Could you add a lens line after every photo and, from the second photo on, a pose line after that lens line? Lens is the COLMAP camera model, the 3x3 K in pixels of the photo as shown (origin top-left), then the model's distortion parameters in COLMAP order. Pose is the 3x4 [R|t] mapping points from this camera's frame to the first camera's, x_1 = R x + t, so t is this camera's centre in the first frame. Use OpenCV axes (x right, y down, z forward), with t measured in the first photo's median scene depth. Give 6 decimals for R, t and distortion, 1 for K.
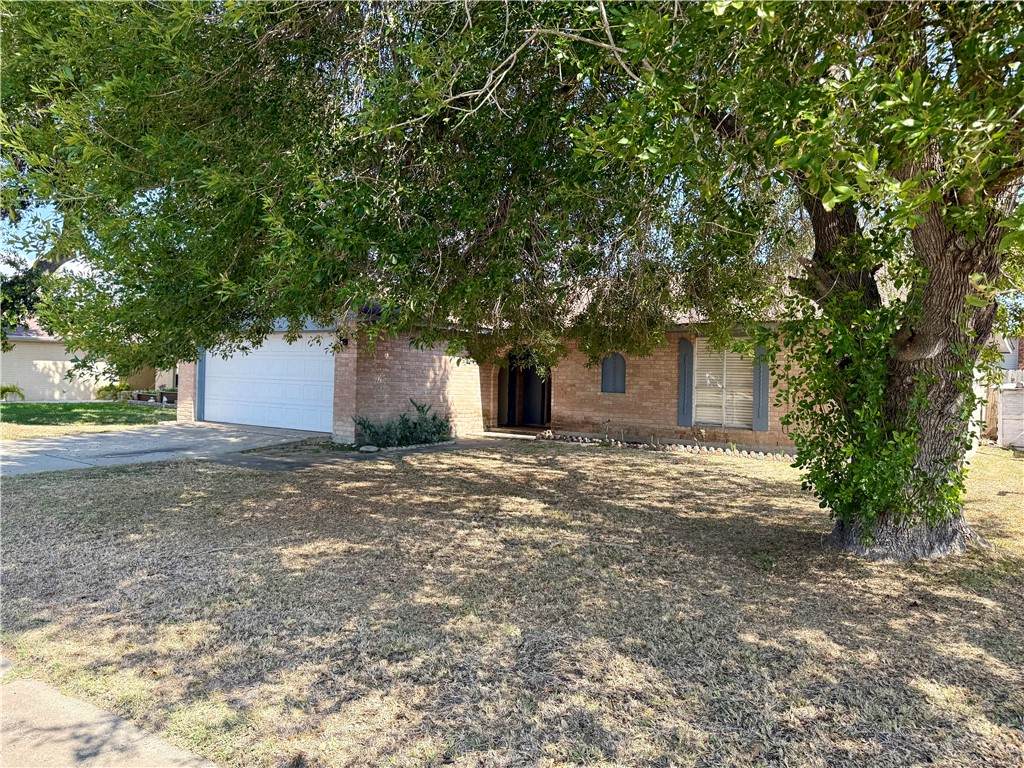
lens RADIAL K [[712.4, 0, 511.3], [0, 712.4, 383.8], [0, 0, 1]] dist [0.066574, 0.000198]
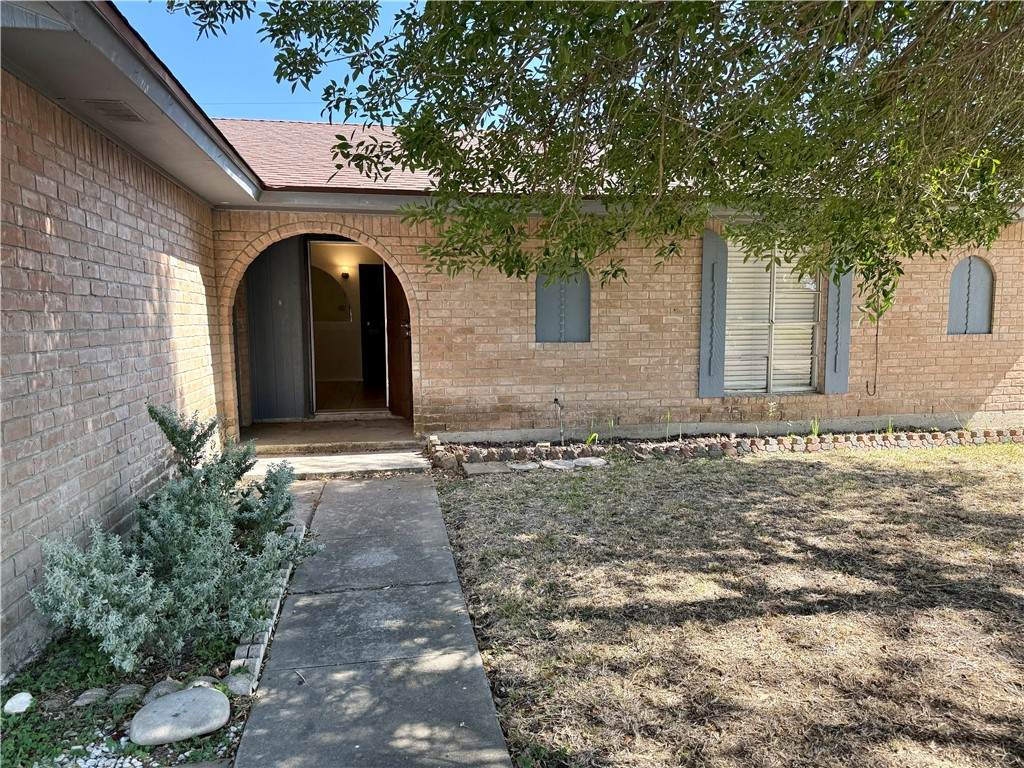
lens RADIAL K [[712.4, 0, 513.0], [0, 712.4, 387.4], [0, 0, 1]] dist [0.066574, 0.000198]
pose [[0.705393, -0.098239, 0.701976, -0.223557], [0.031756, 0.993735, 0.107159, -0.009920], [-0.708105, -0.053297, 0.704093, 0.682600]]
